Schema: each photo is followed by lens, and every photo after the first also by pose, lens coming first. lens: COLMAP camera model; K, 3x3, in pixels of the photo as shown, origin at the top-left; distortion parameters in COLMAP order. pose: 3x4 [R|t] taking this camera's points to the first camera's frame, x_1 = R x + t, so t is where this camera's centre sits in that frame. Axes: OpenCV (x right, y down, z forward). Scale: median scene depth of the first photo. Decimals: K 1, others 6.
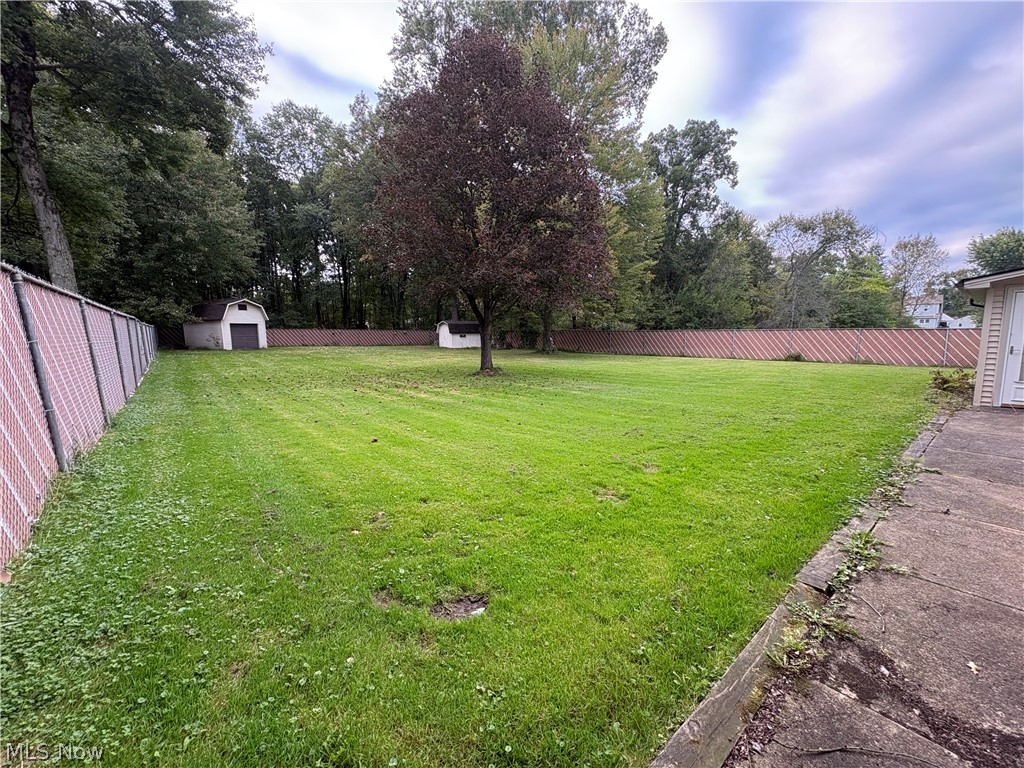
lens RADIAL K [[409.1, 0, 514.4], [0, 409.1, 383.6], [0, 0, 1]] dist [-0.001723, 0.000307]
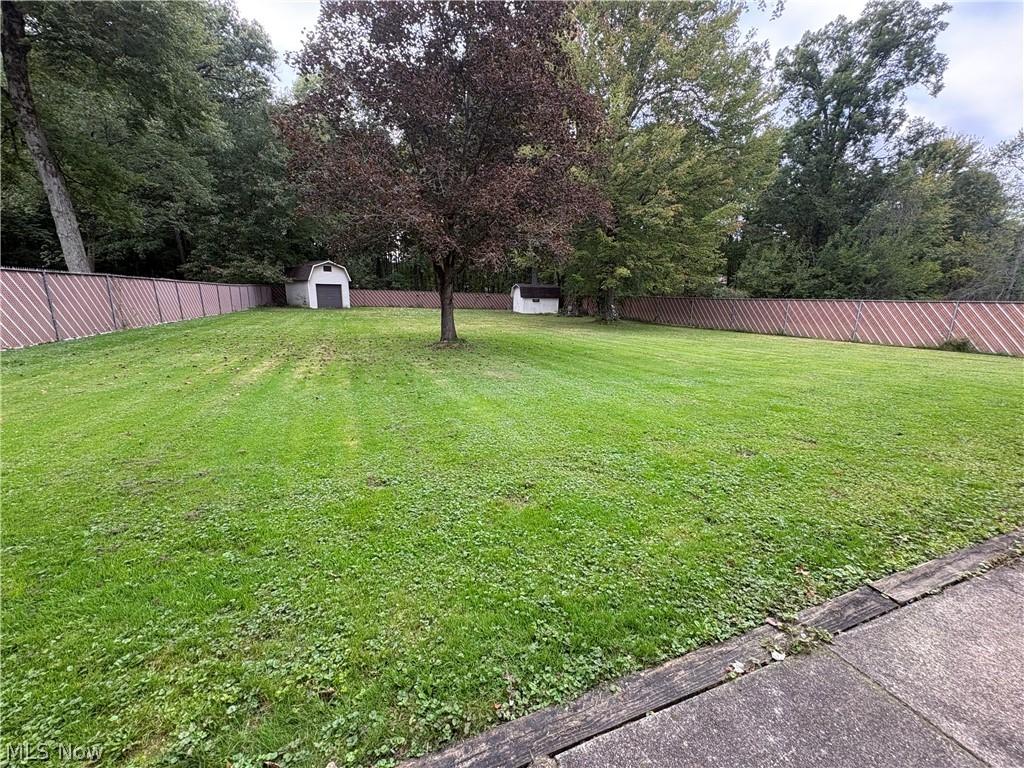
lens RADIAL K [[409.1, 0, 510.5], [0, 409.1, 383.6], [0, 0, 1]] dist [-0.001723, 0.000307]
pose [[0.947998, 0.085338, -0.306623, 0.120109], [-0.059613, 0.993943, 0.092322, -0.011738], [0.312644, -0.069243, 0.947343, 0.090129]]
